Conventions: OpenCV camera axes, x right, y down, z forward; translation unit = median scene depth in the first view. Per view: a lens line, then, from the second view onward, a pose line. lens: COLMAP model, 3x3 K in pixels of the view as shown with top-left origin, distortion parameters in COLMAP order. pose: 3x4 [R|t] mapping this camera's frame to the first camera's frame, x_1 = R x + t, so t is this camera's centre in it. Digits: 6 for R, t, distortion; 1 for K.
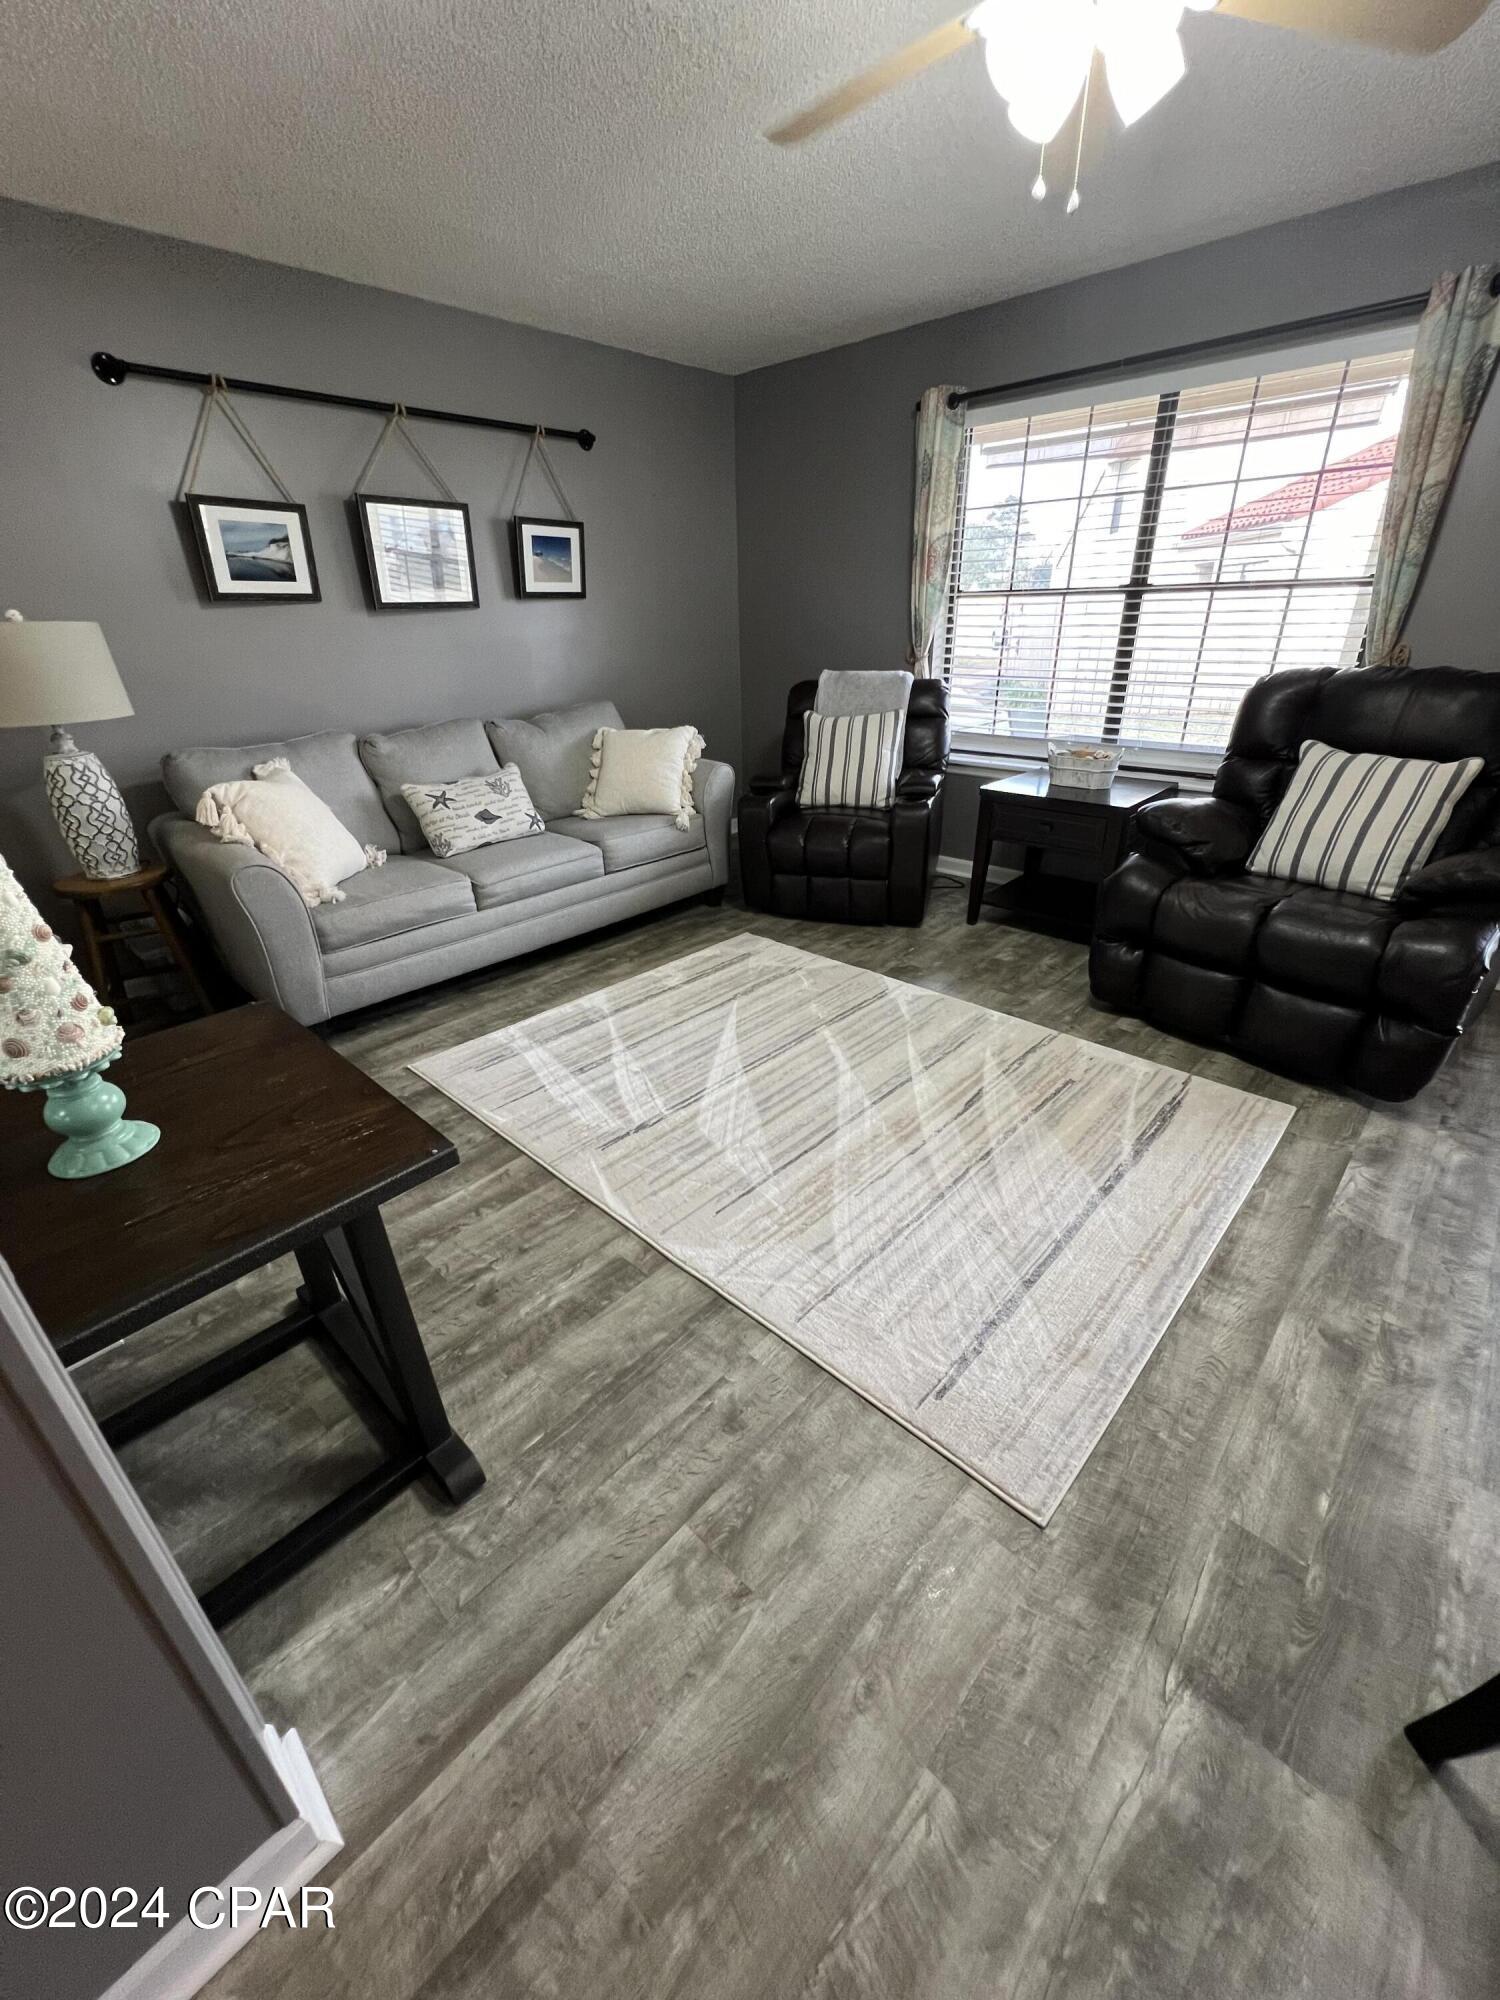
lens RADIAL K [[799.0, 0, 750.0], [0, 799.0, 1000.0], [0, 0, 1]] dist [-0.004009, 0.000674]
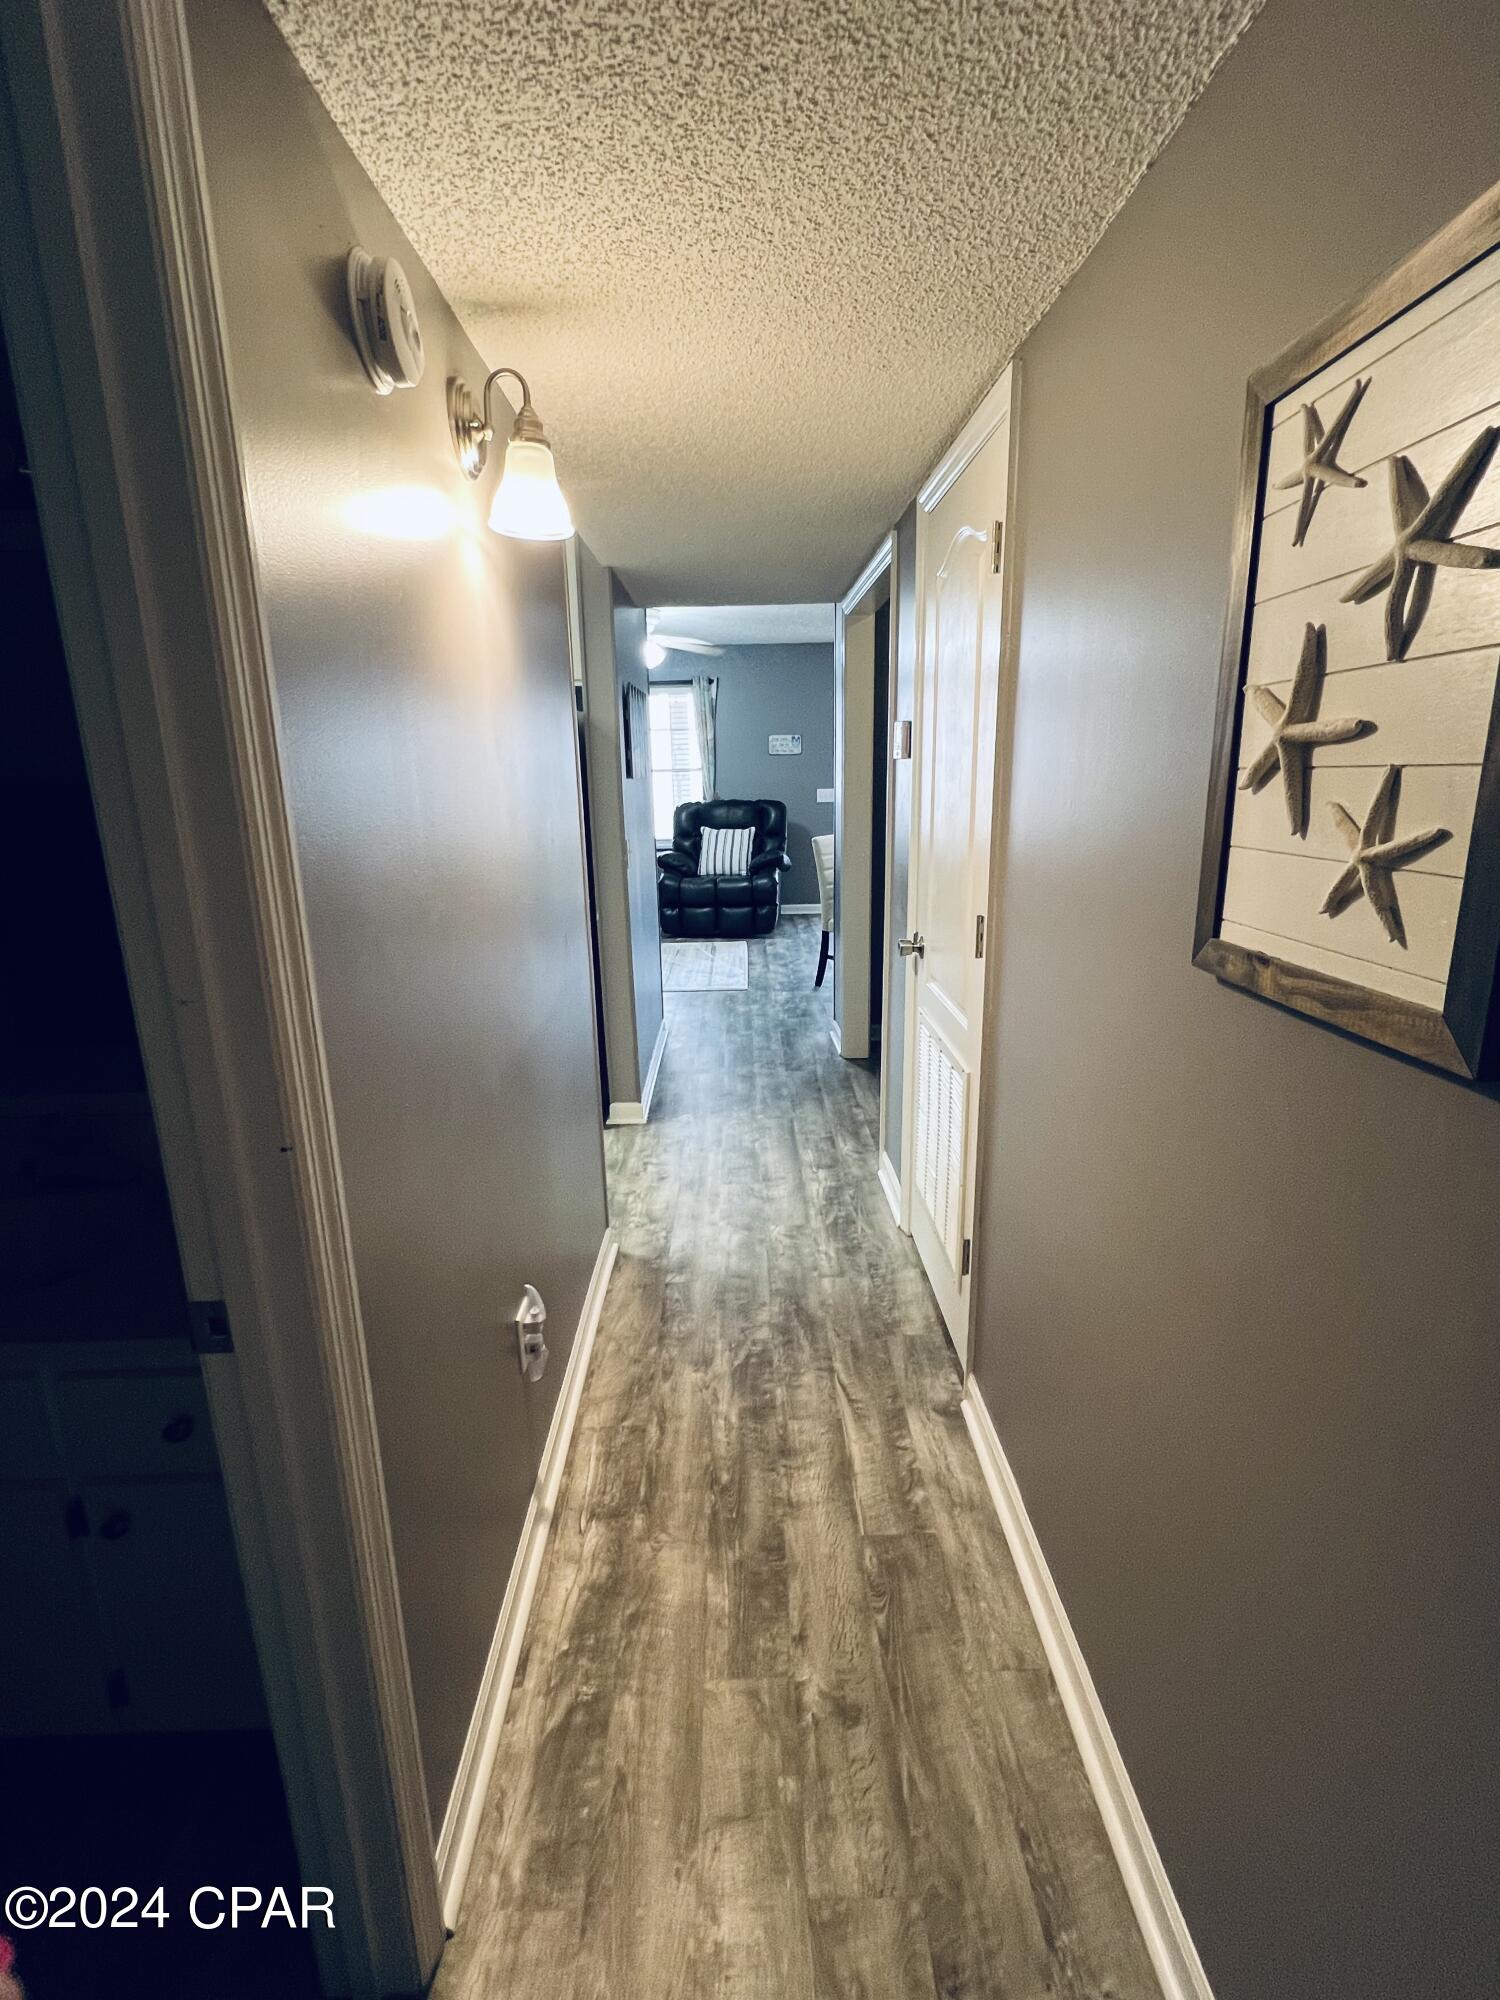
lens RADIAL K [[939.9, 0, 750.0], [0, 939.9, 1000.0], [0, 0, 1]] dist [0.000046, 0.000056]
pose [[0.717219, -0.164880, 0.677061, -1.547443], [0.308209, 0.946462, -0.096004, 0.629554], [-0.624983, 0.277532, 0.729638, -1.347135]]
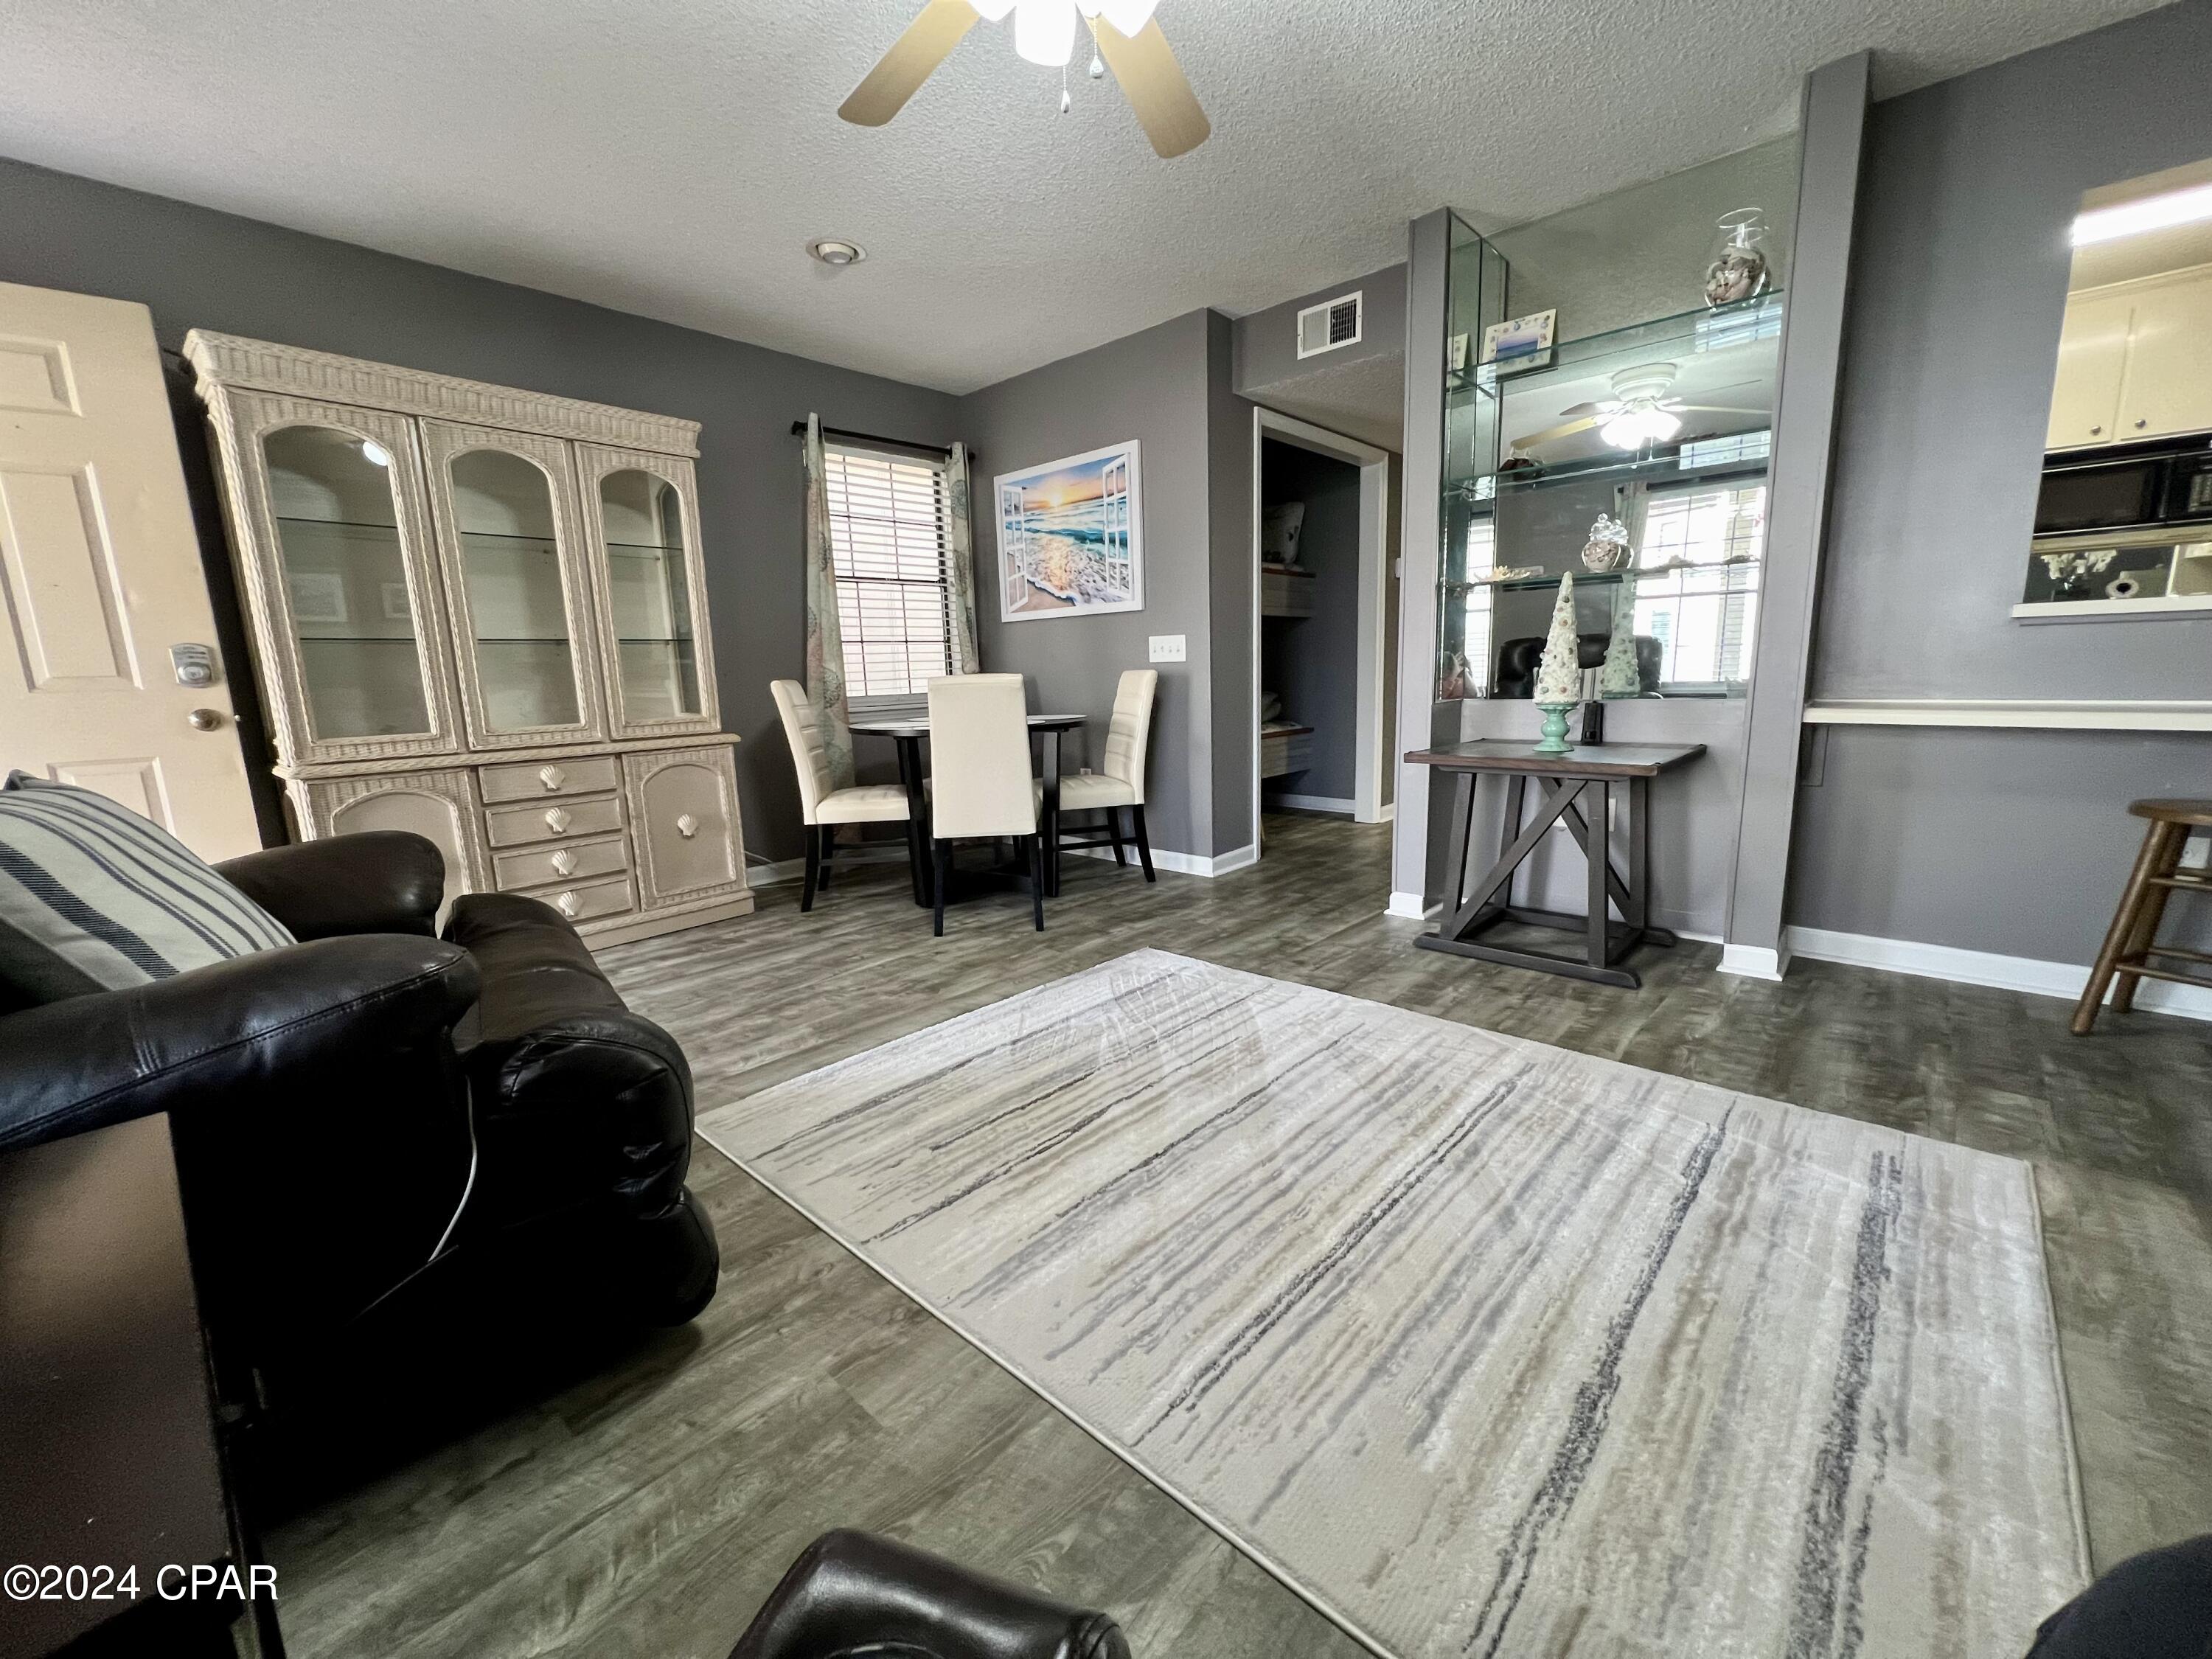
lens RADIAL K [[883.7, 0, 1106.0], [0, 883.7, 829.5], [0, 0, 1]] dist [-0.004009, 0.000674]
pose [[-0.998562, 0.053553, -0.002359, 0.242577], [0.041849, 0.806309, 0.590013, -0.549373], [0.033499, 0.589066, -0.807391, 1.439705]]
